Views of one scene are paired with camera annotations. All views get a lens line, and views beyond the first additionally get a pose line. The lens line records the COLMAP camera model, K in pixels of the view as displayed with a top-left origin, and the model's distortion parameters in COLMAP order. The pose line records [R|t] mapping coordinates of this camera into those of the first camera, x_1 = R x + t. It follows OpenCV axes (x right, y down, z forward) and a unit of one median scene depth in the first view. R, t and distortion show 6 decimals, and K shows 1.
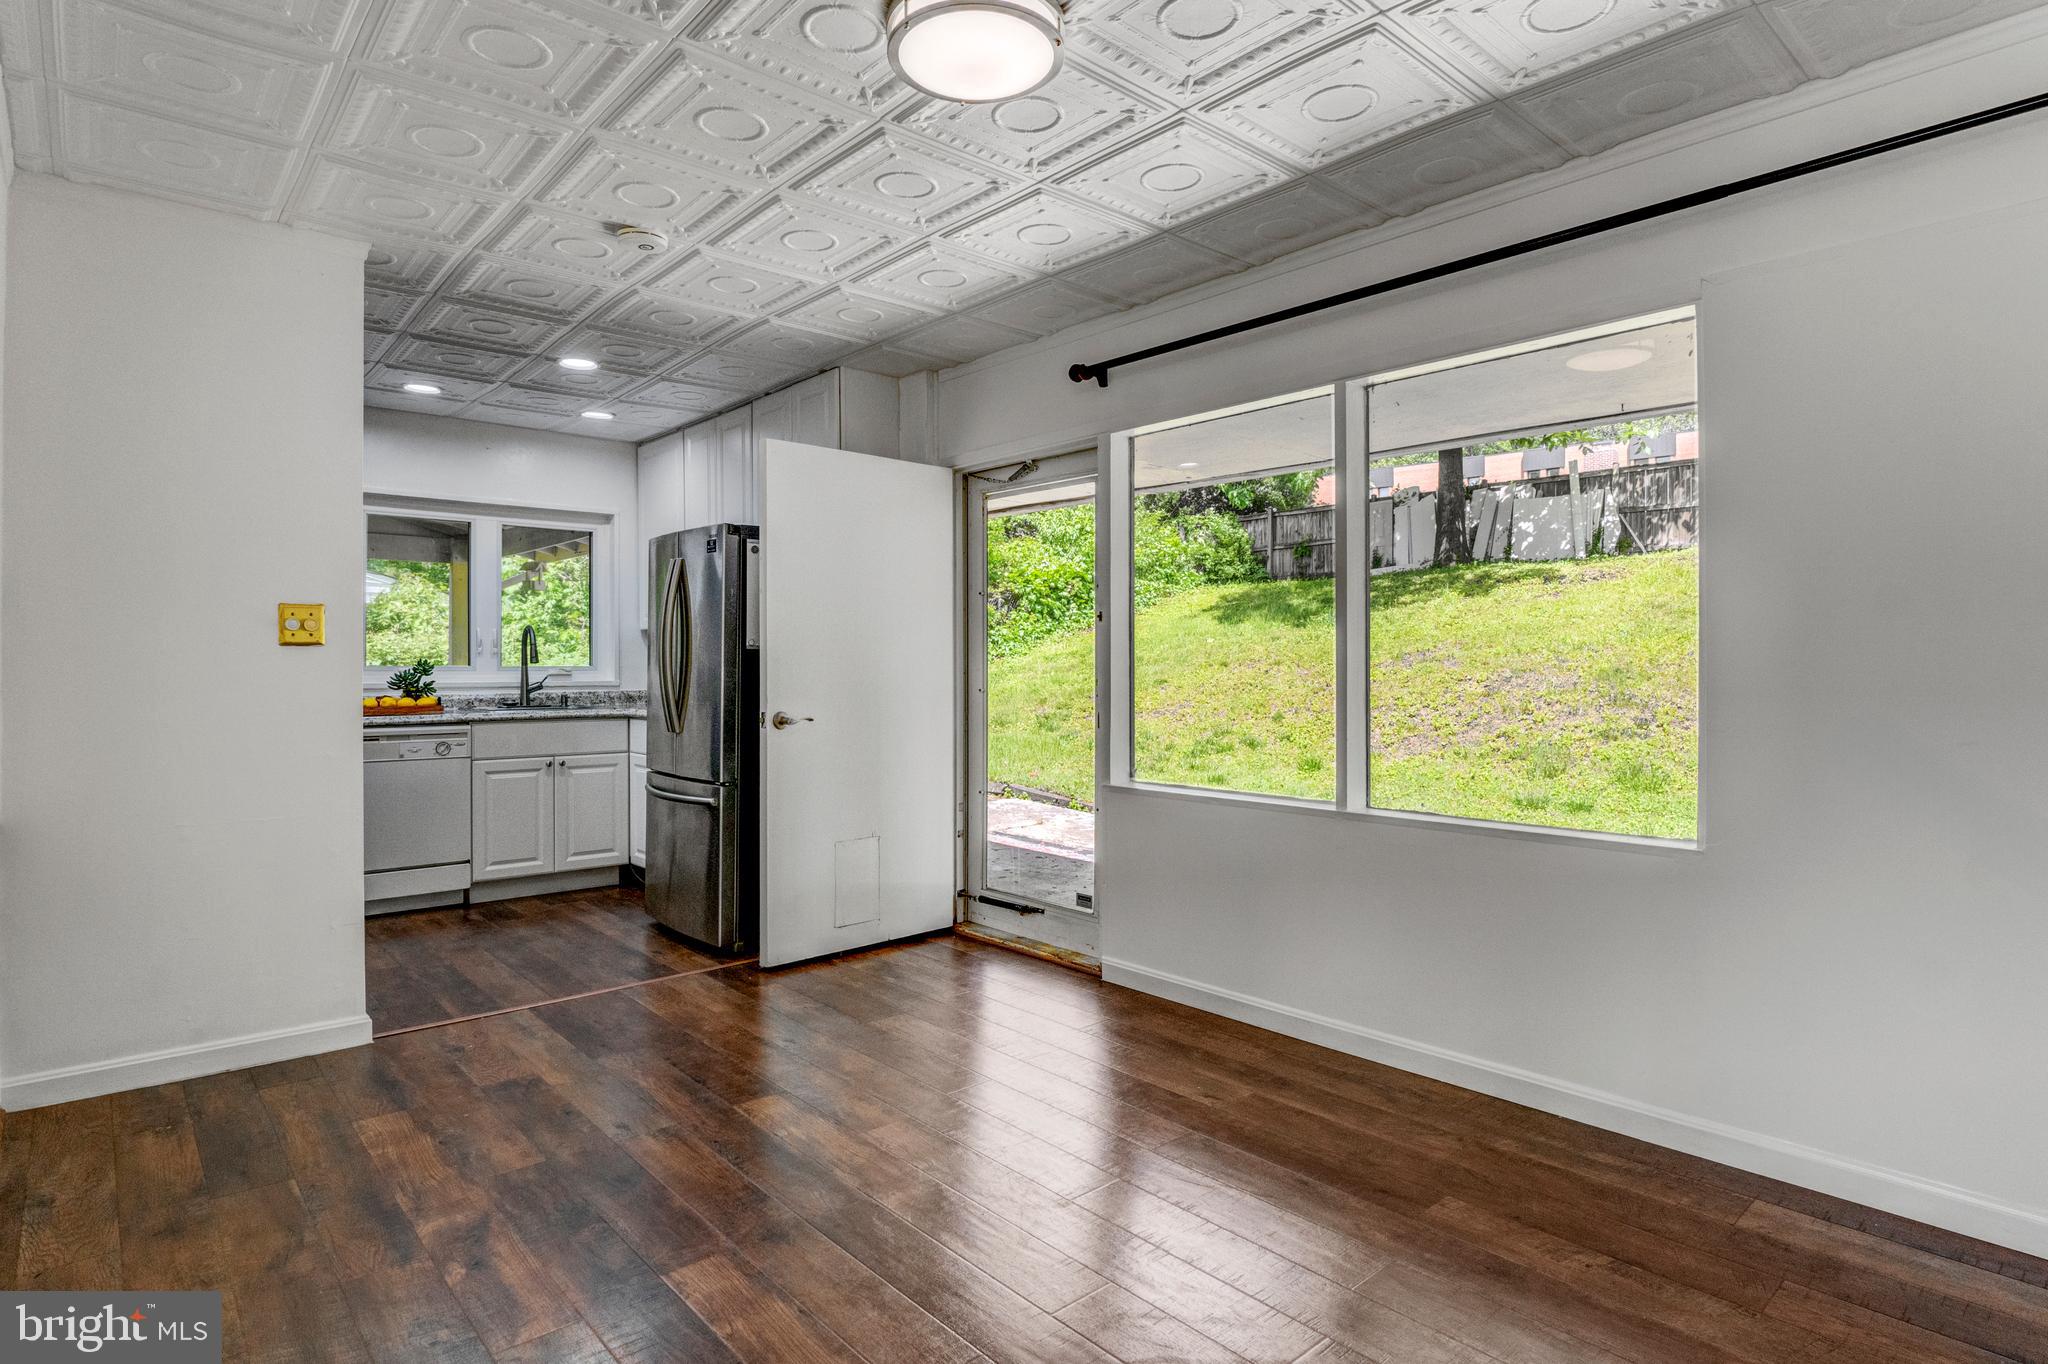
lens RADIAL K [[1070.4, 0, 1015.1], [0, 1070.4, 654.5], [0, 0, 1]] dist [-0.026387, -0.000999]
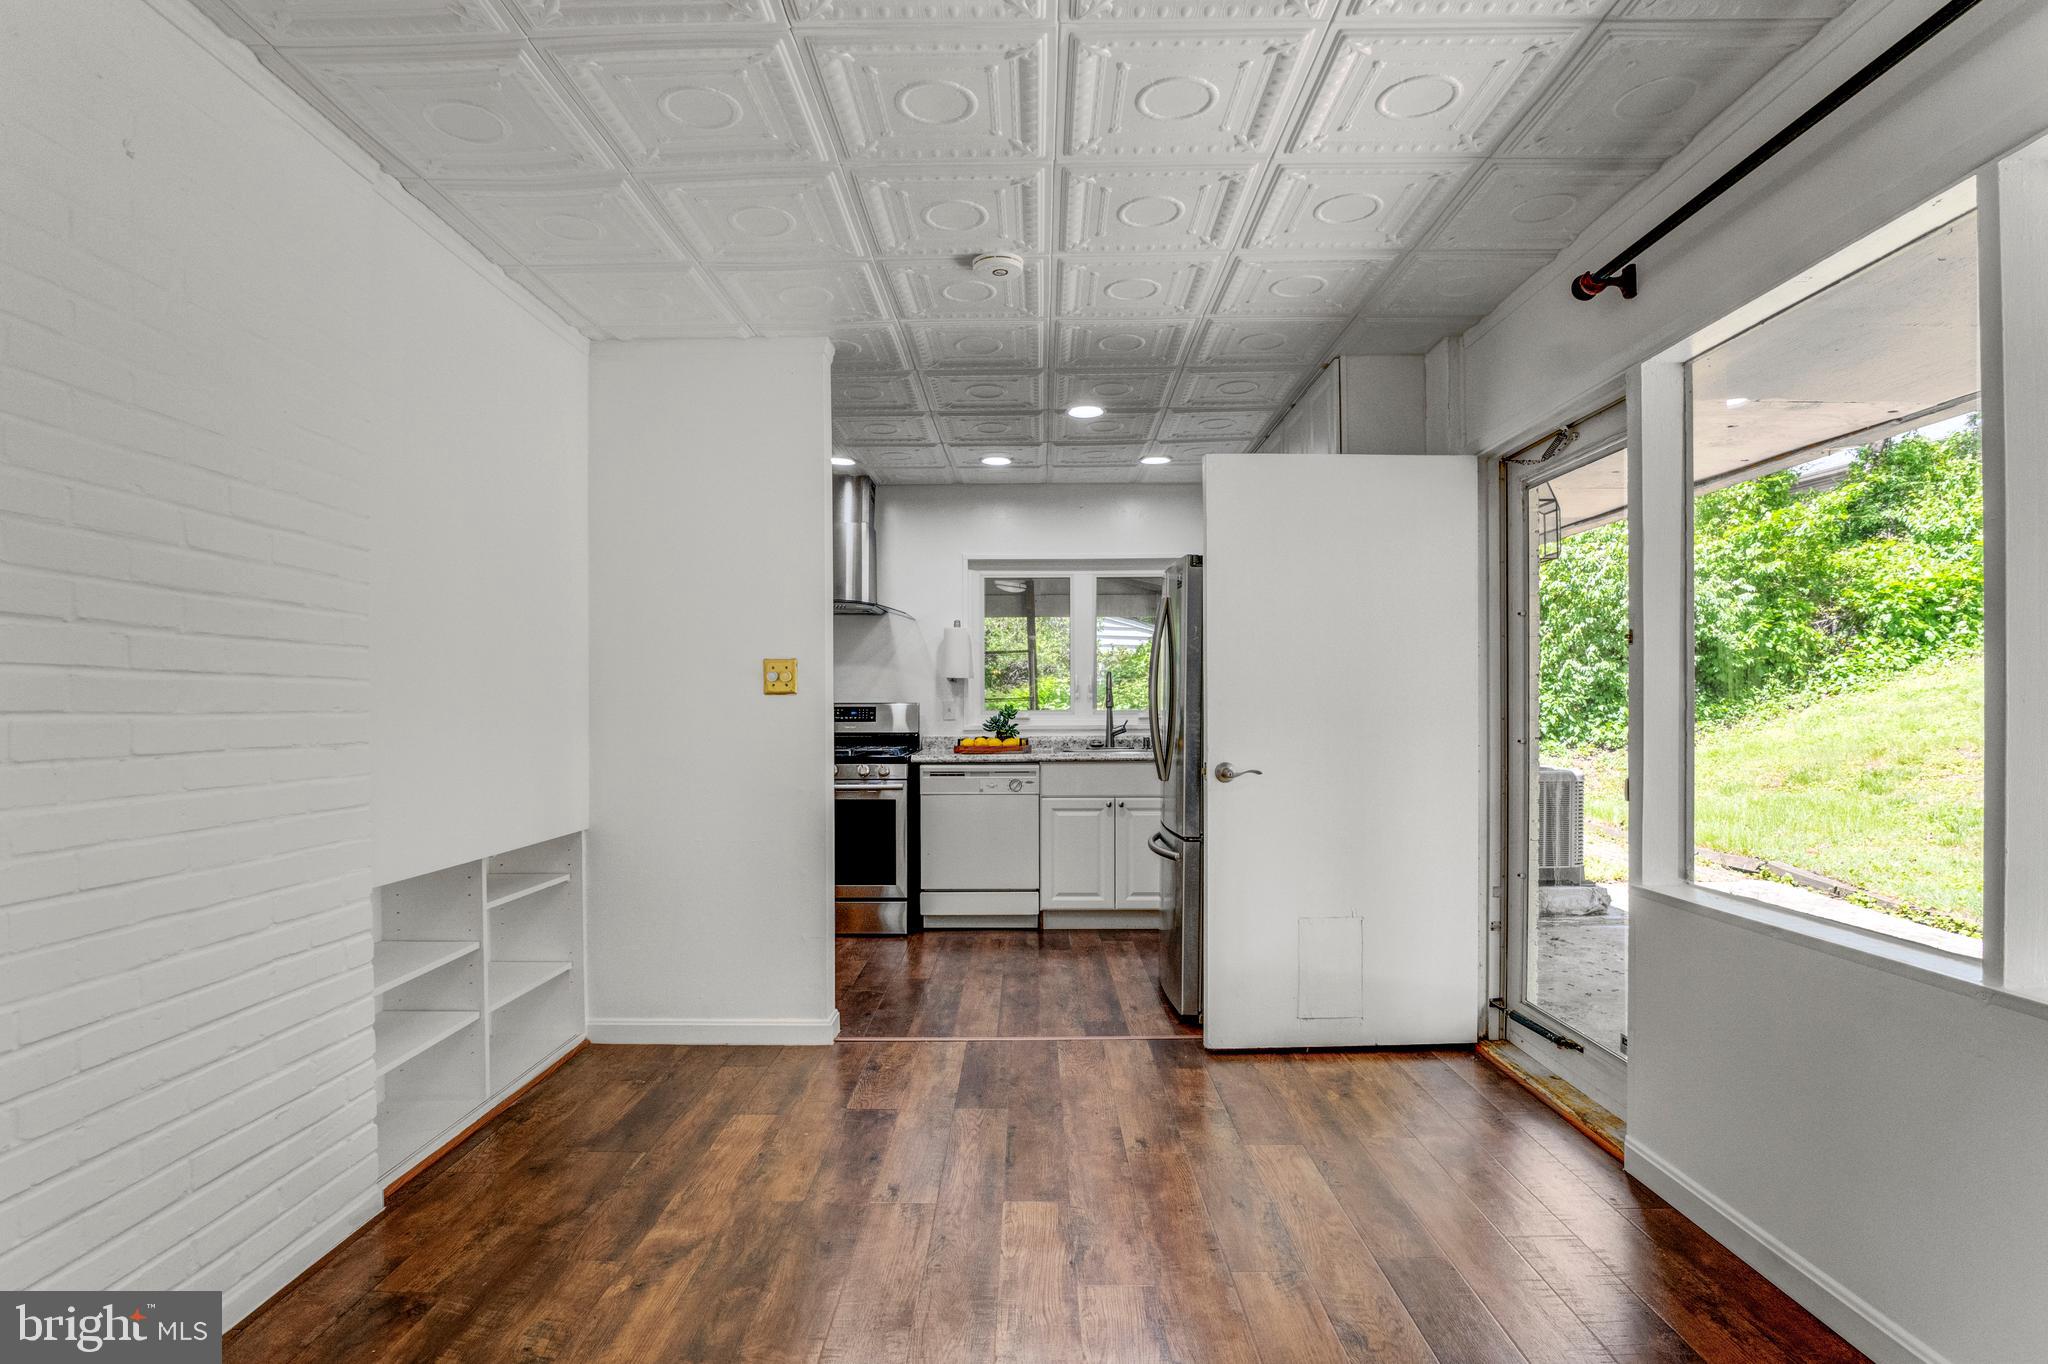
lens RADIAL K [[1038.3, 0, 1021.9], [0, 1038.3, 707.4], [0, 0, 1]] dist [-0.026190, -0.000576]
pose [[0.742810, -0.003692, -0.669492, 0.220216], [0.010864, 0.999920, 0.006540, 0.001013], [0.669414, -0.012131, 0.742791, 0.244630]]
